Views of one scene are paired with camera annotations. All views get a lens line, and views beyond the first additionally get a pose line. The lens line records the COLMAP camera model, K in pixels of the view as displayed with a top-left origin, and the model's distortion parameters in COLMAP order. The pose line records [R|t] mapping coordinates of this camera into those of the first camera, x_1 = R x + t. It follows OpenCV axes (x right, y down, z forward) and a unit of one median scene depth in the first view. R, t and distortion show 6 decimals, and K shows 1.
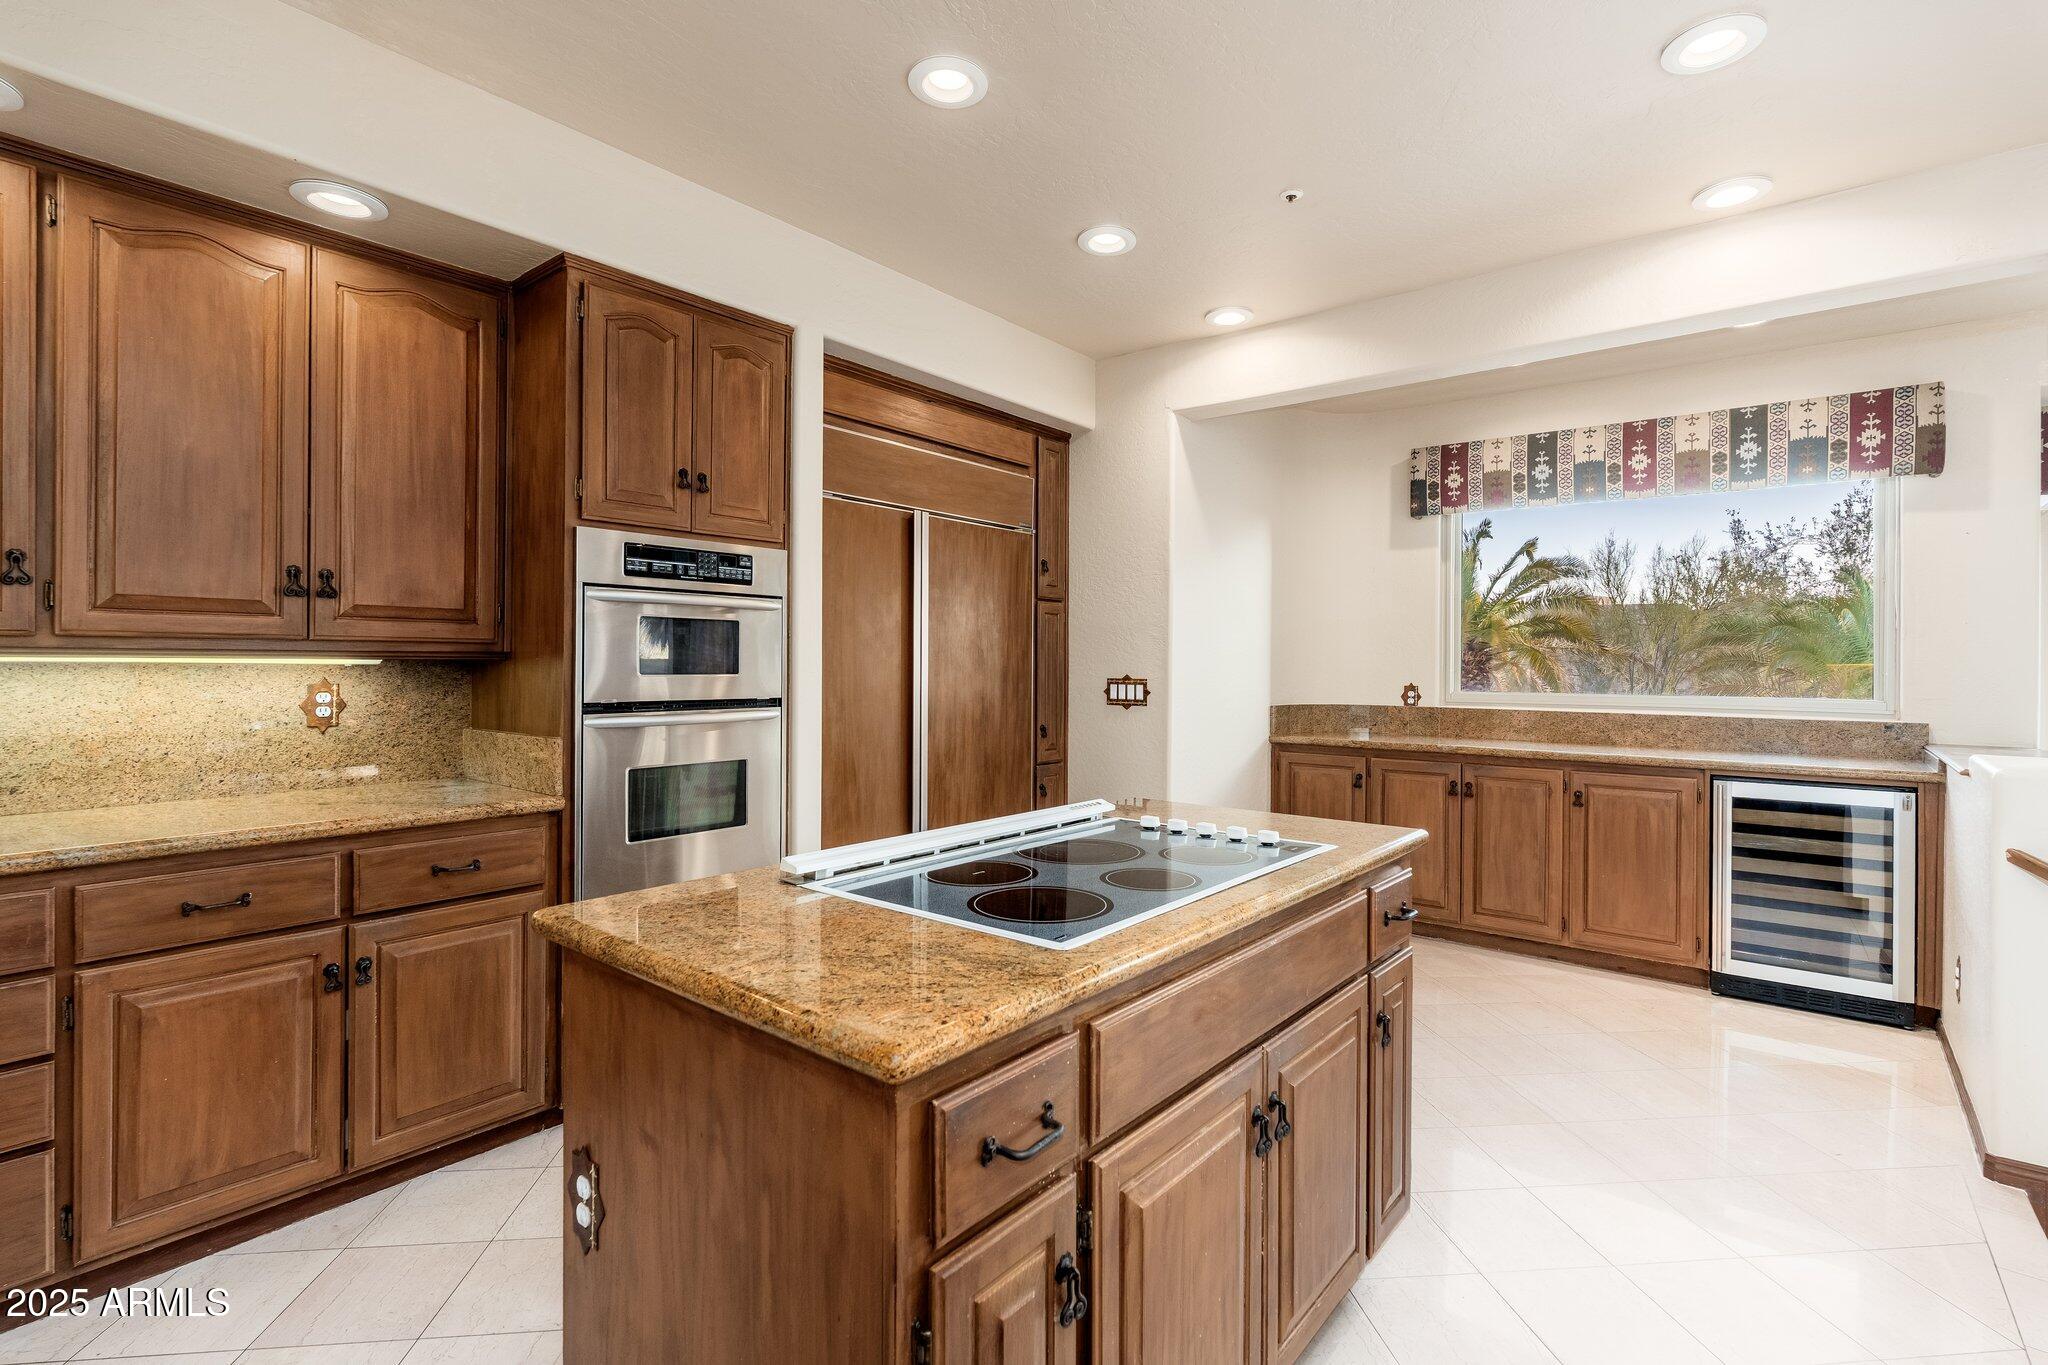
lens RADIAL K [[956.1, 0, 1024.0], [0, 956.1, 682.5], [0, 0, 1]] dist [0.000964, 0.000146]
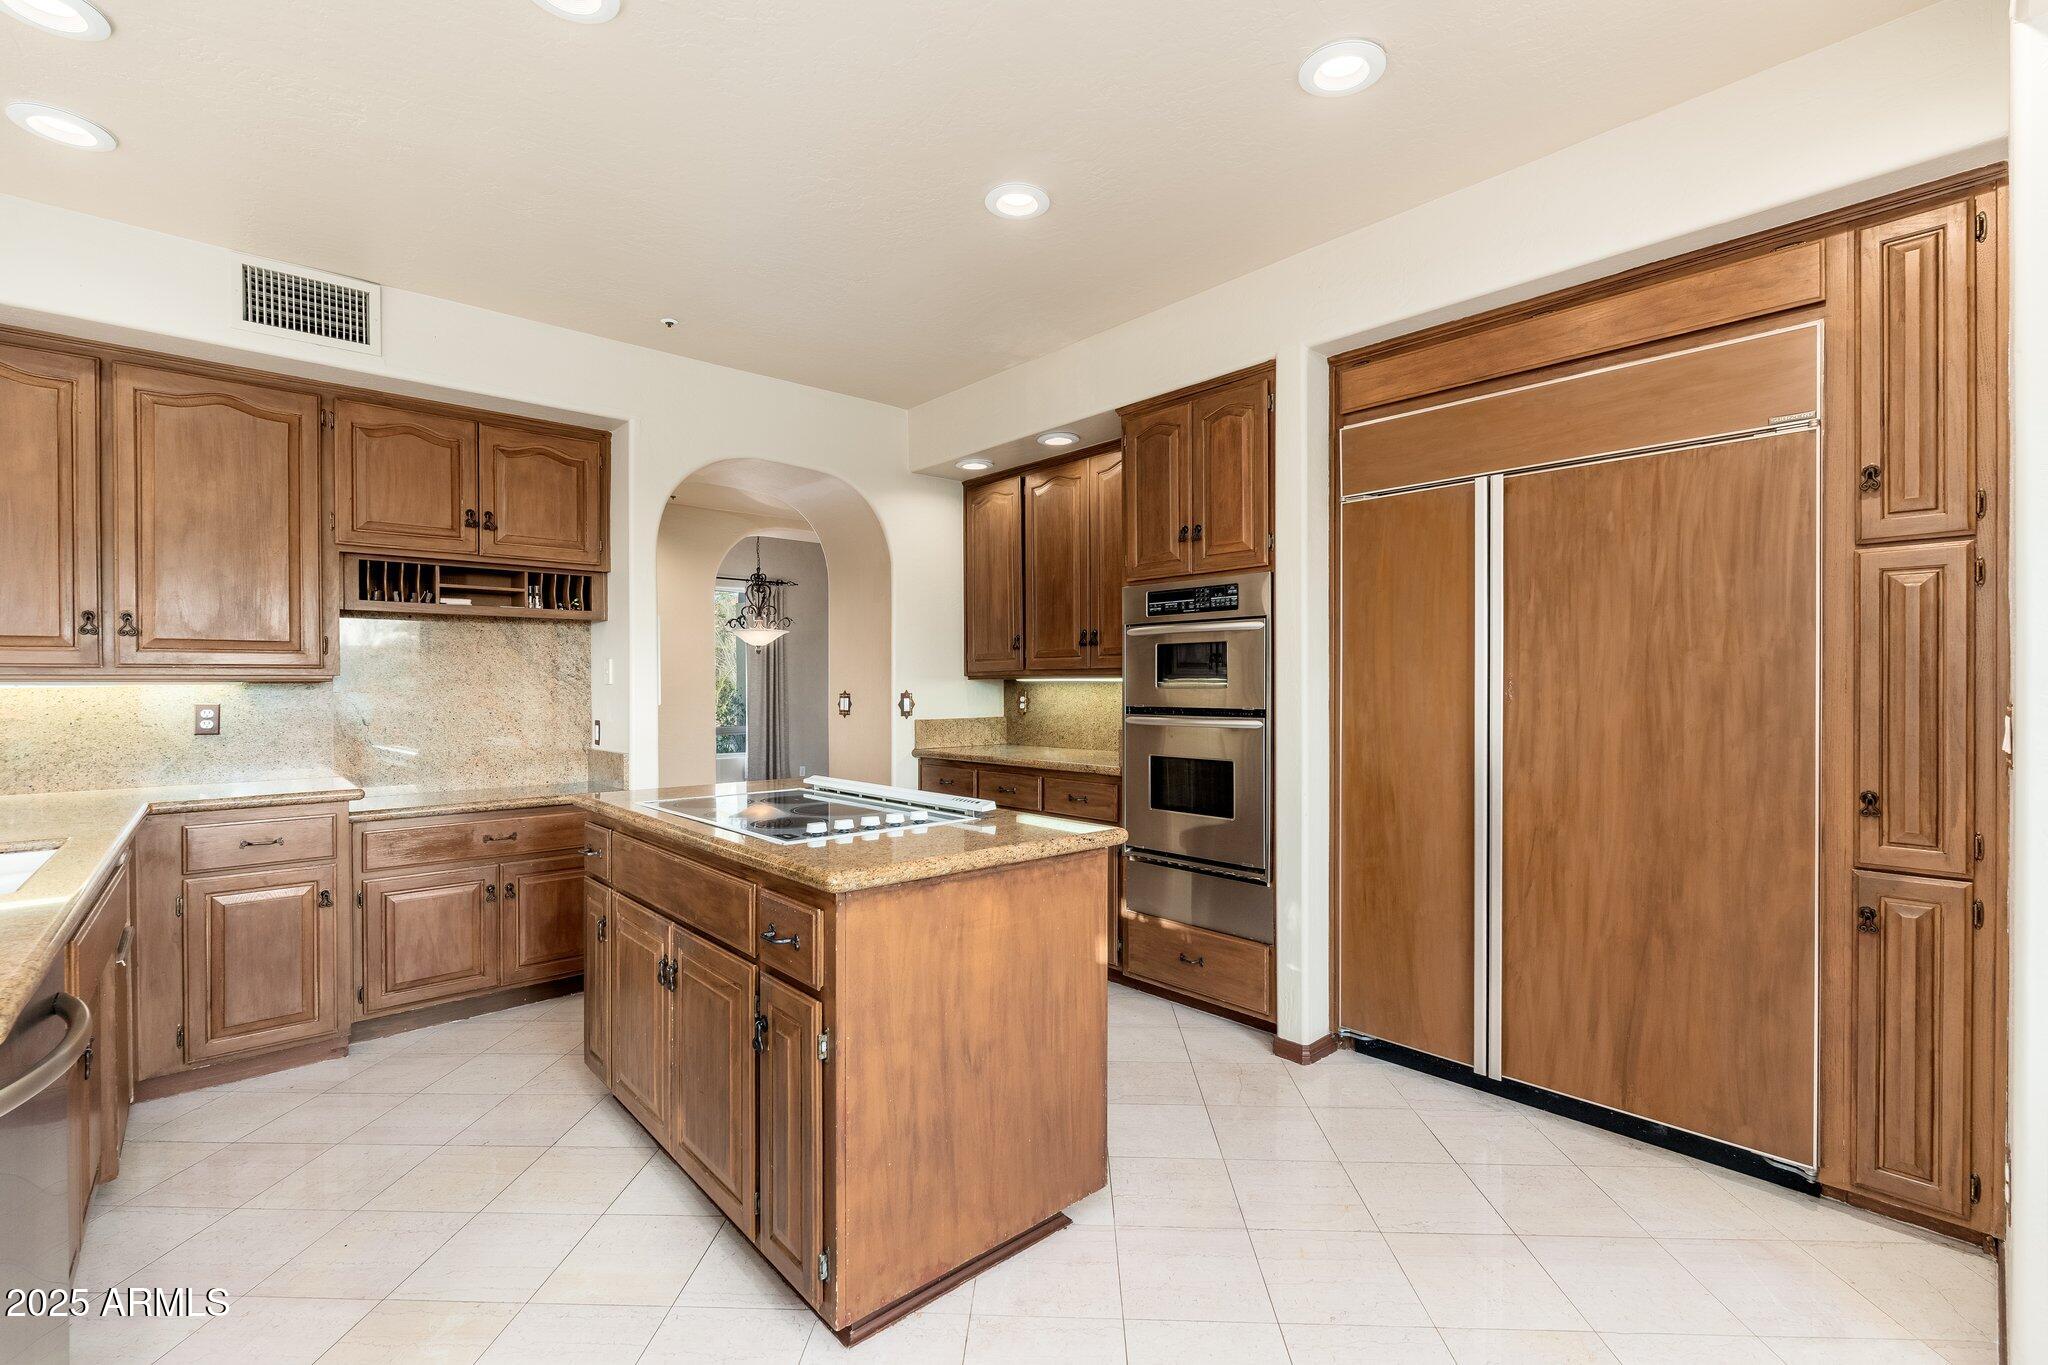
lens RADIAL K [[891.2, 0, 1022.2], [0, 891.2, 690.2], [0, 0, 1]] dist [-0.009852, -0.000087]
pose [[-0.158503, 0.009102, -0.987316, 0.839039], [-0.009812, 0.999894, 0.010793, -0.015113], [0.987310, 0.011398, -0.158397, 0.960912]]
